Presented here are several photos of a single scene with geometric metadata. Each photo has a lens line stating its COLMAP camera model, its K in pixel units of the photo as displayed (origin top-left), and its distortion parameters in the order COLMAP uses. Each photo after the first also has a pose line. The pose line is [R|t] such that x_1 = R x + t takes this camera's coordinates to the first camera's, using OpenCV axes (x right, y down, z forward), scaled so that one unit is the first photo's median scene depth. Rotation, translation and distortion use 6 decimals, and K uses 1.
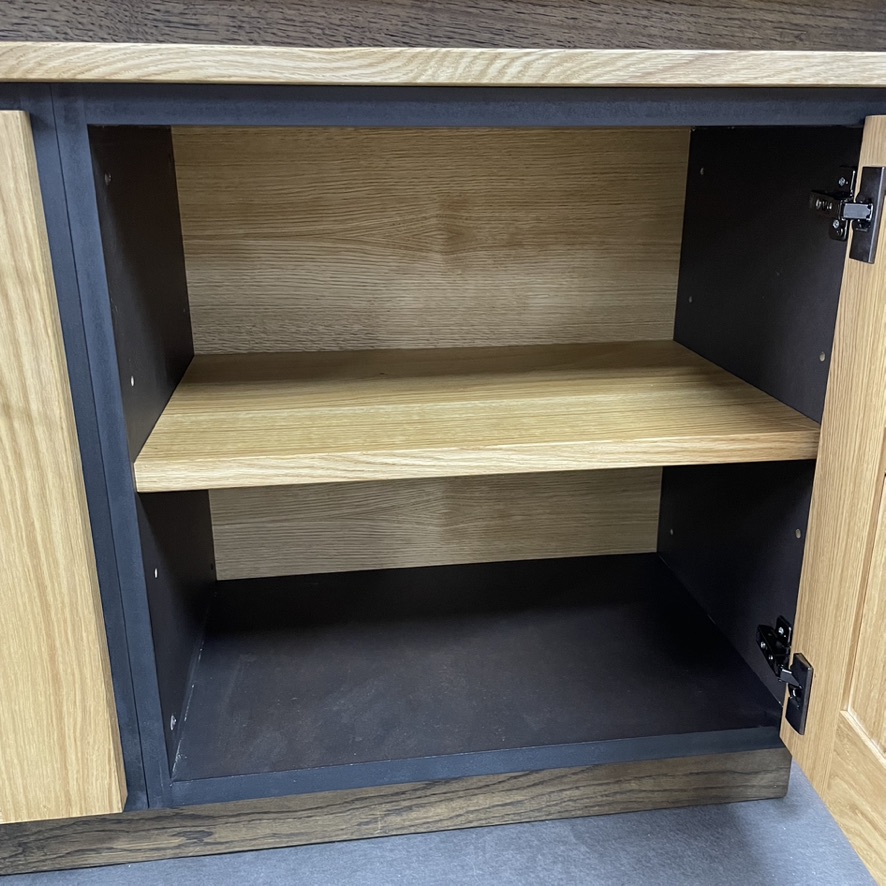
lens RADIAL K [[894.2, 0, 432.5], [0, 894.2, 443.6], [0, 0, 1]] dist [0.115362, -0.165382]
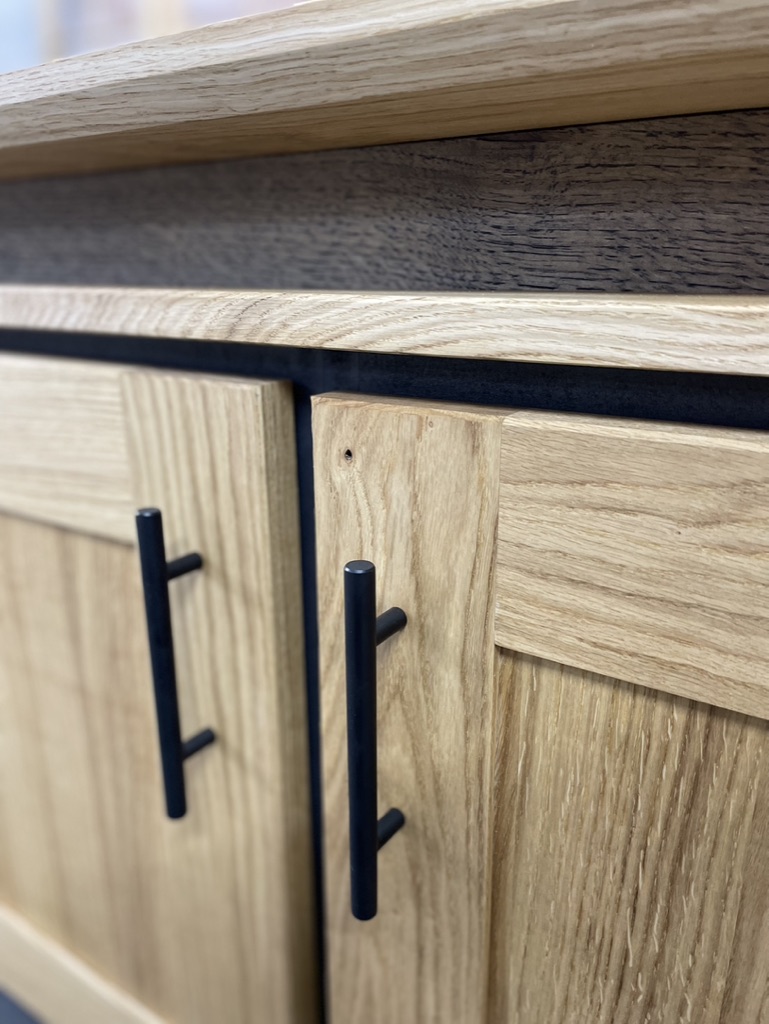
lens RADIAL K [[786.2, 0, 384.5], [0, 786.2, 512.0], [0, 0, 1]] dist [0.099799, -0.138589]
pose [[0.765465, 0.188749, -0.615173, 0.014870], [-0.205884, 0.977597, 0.043766, -0.299297], [0.609652, 0.093153, 0.787176, 0.554364]]
